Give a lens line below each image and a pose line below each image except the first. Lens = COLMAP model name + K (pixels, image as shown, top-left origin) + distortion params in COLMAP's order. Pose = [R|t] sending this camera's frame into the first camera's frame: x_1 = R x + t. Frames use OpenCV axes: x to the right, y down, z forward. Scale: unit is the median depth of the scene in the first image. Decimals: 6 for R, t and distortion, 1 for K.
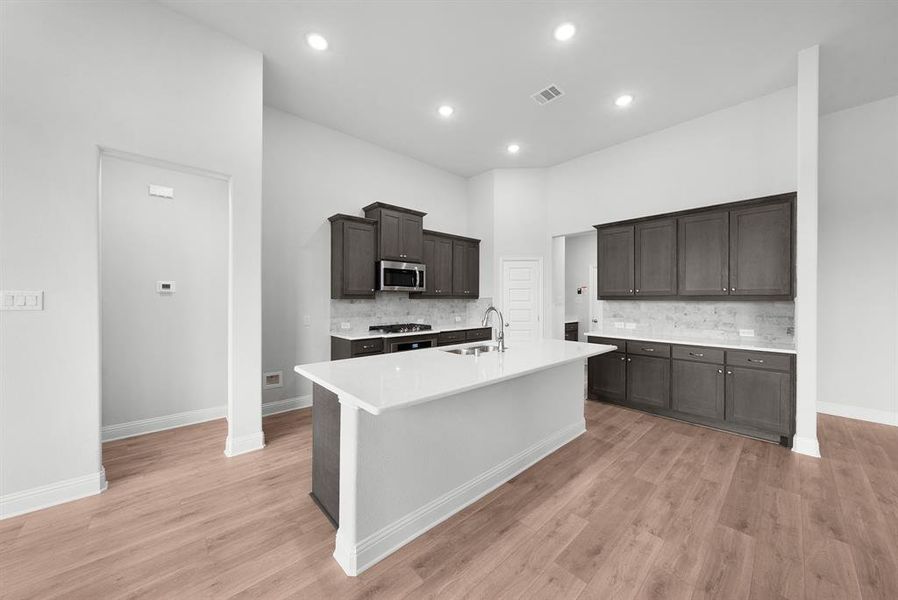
lens RADIAL K [[312.7, 0, 448.3], [0, 312.7, 299.6], [0, 0, 1]] dist [-0.003528, -0.000046]
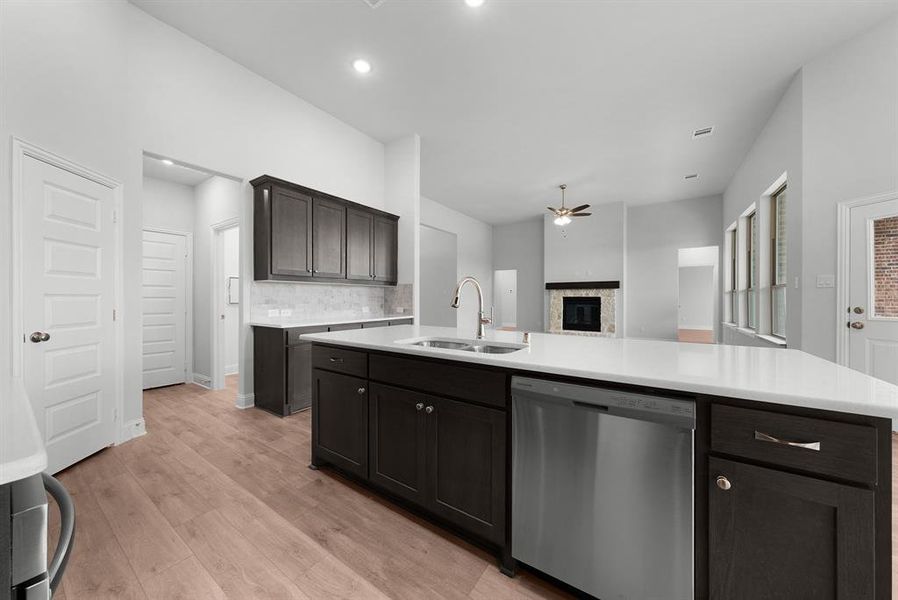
lens RADIAL K [[312.7, 0, 450.9], [0, 312.7, 298.9], [0, 0, 1]] dist [-0.003528, -0.000046]
pose [[-0.236687, -0.005147, 0.971572, -0.358133], [0.000375, 0.999985, 0.005389, 0.046512], [-0.971586, 0.001640, -0.236681, 0.833858]]
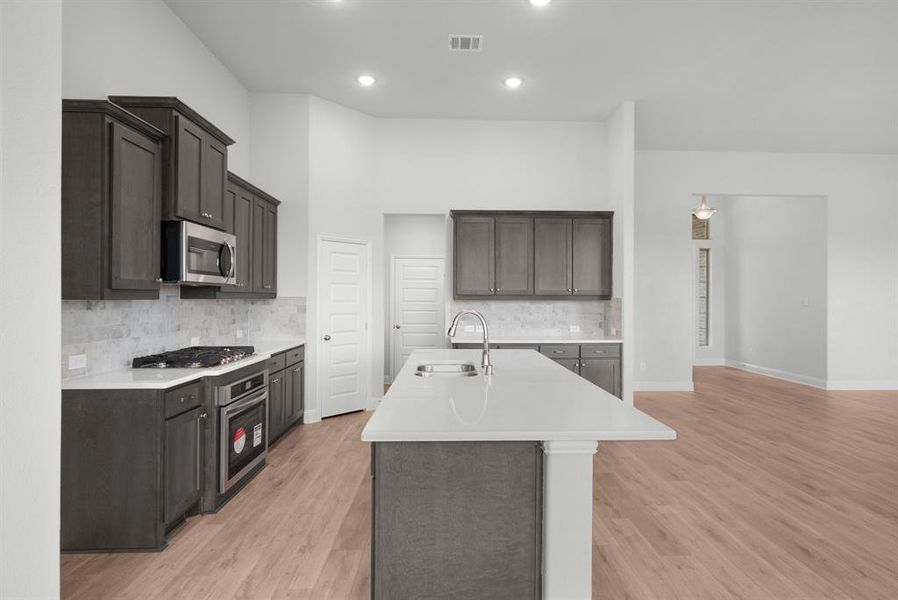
lens RADIAL K [[463.6, 0, 456.3], [0, 463.6, 299.0], [0, 0, 1]] dist [-0.002220, -0.000291]
pose [[0.648084, -0.001541, 0.761567, -0.506404], [0.002036, 0.999998, 0.000291, -0.001572], [-0.761566, 0.001362, 0.648086, 0.213312]]
